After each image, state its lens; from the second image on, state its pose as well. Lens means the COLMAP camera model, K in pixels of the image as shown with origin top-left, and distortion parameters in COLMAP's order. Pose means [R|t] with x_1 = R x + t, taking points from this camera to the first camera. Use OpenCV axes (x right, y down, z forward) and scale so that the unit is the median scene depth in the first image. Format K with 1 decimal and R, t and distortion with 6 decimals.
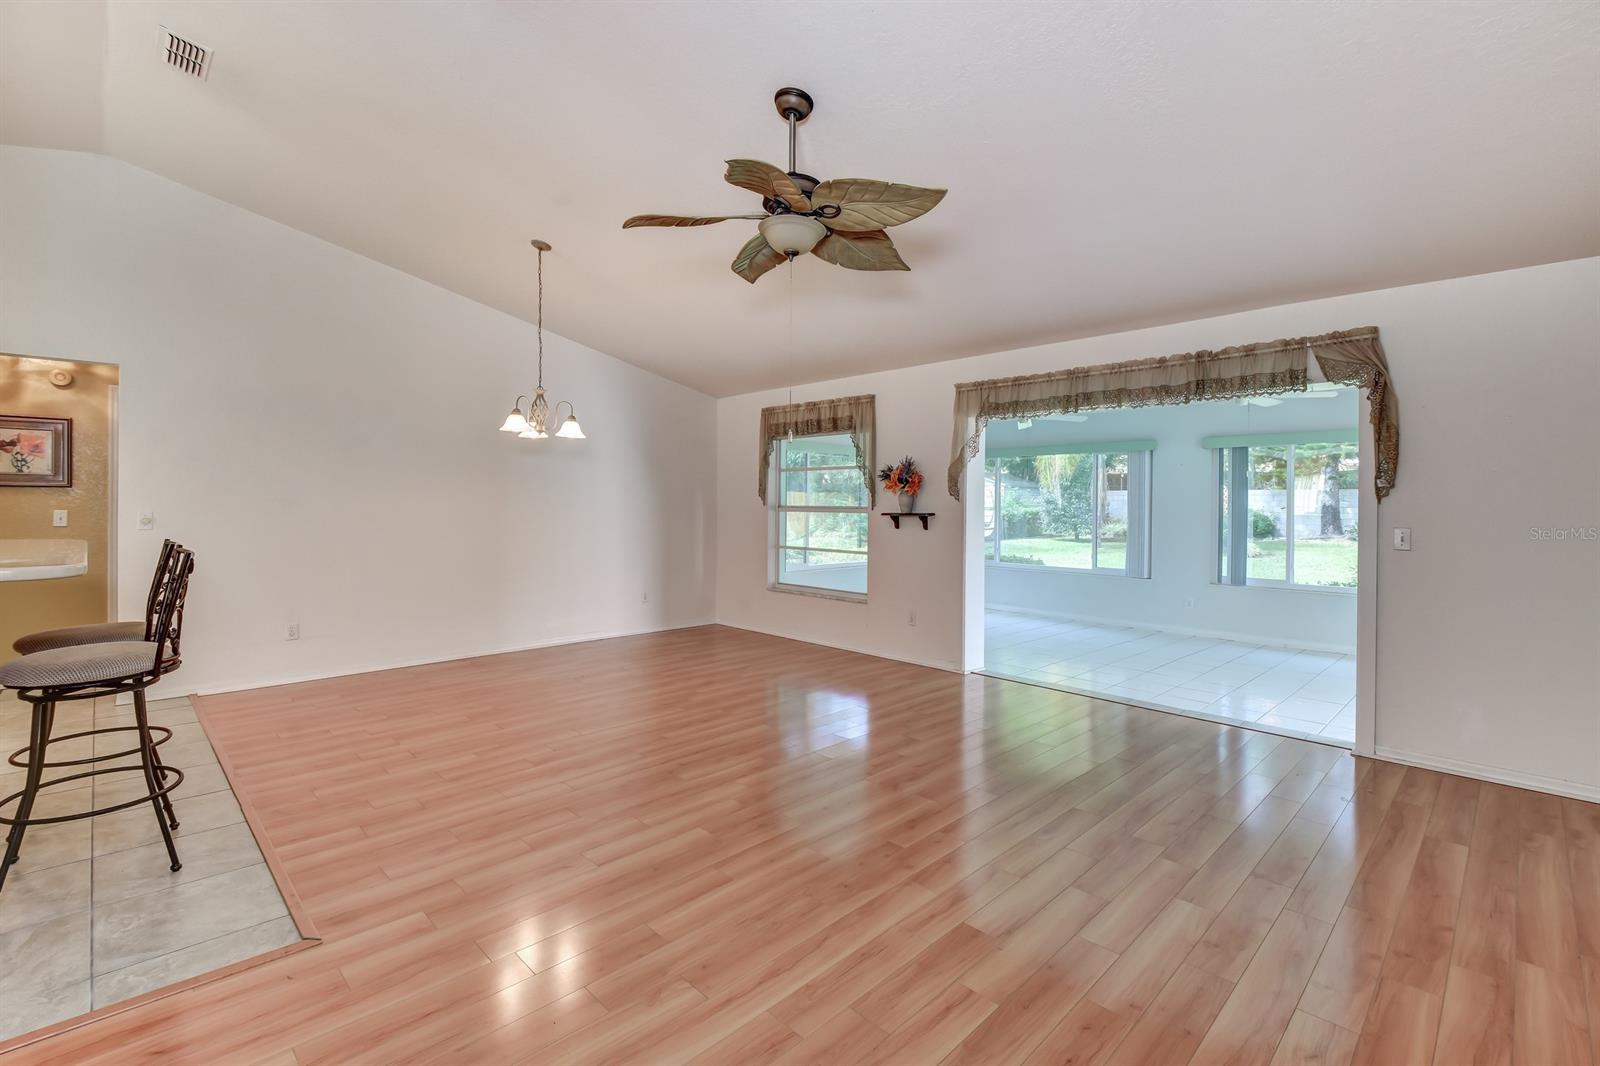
lens RADIAL K [[720.4, 0, 790.3], [0, 720.4, 527.6], [0, 0, 1]] dist [-0.001994, -0.004434]
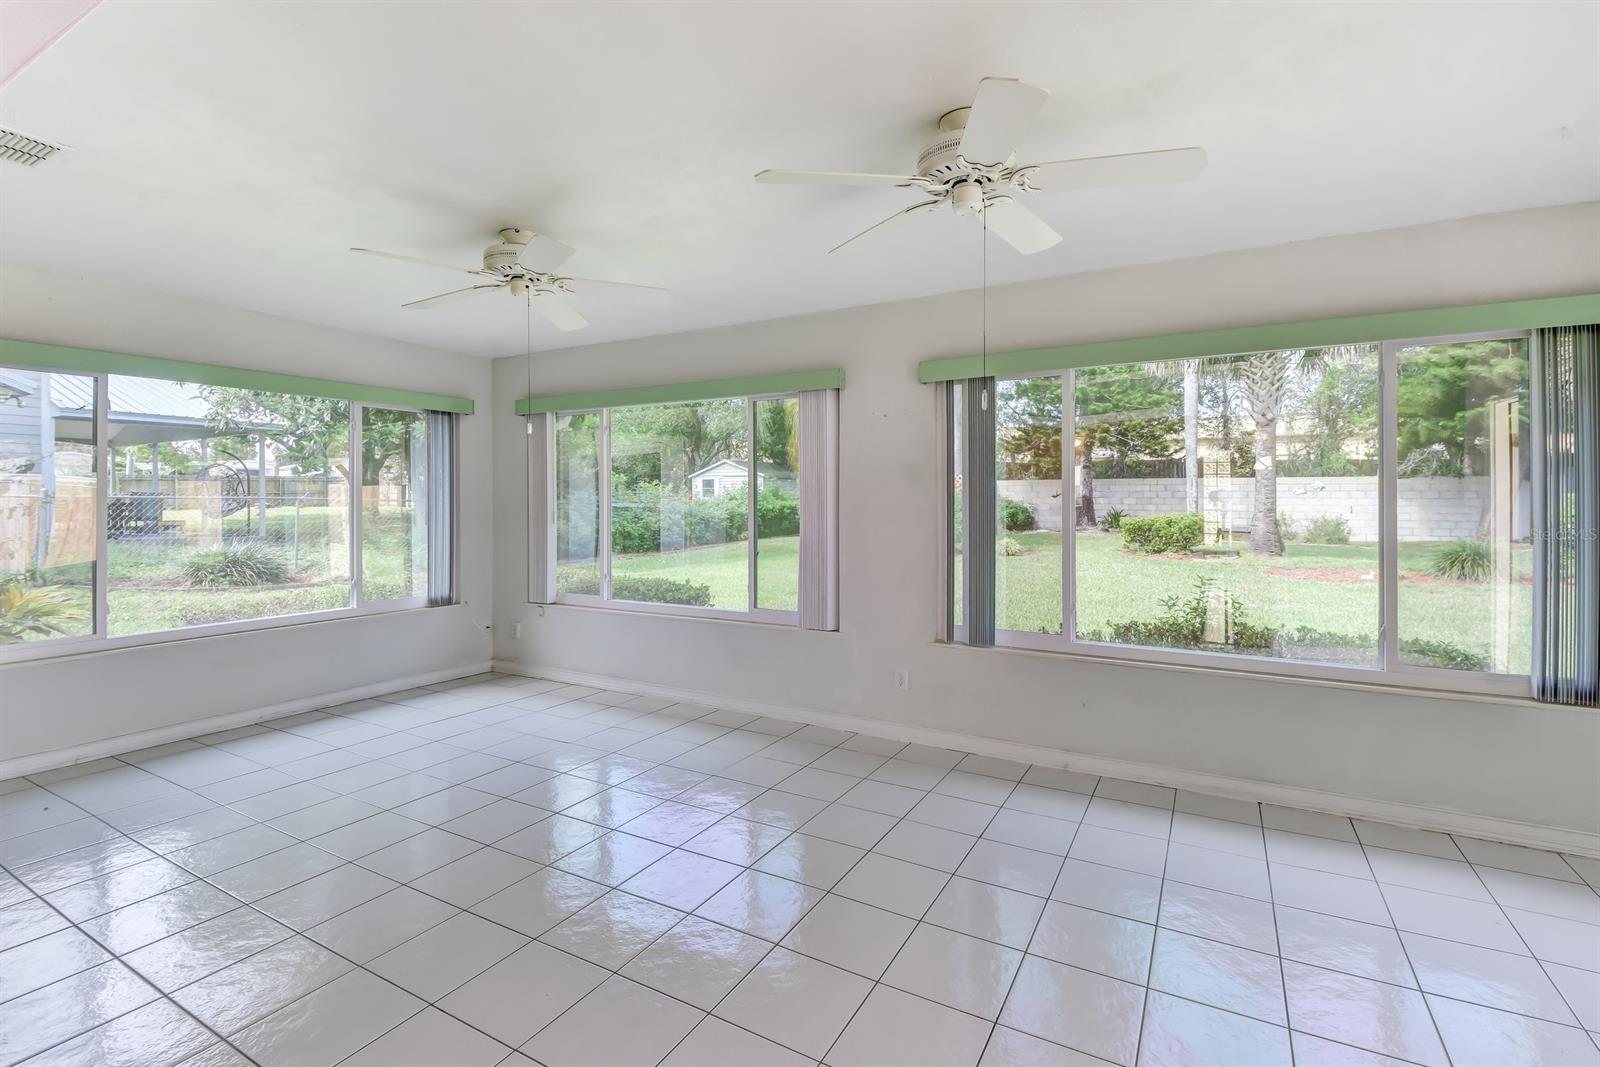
lens RADIAL K [[720.4, 0, 800.4], [0, 720.4, 537.2], [0, 0, 1]] dist [-0.001994, -0.004434]
pose [[0.960364, -0.023338, 0.277771, 0.122255], [0.017869, 0.999594, 0.022203, -0.003724], [-0.278177, -0.016360, 0.960391, 0.185305]]
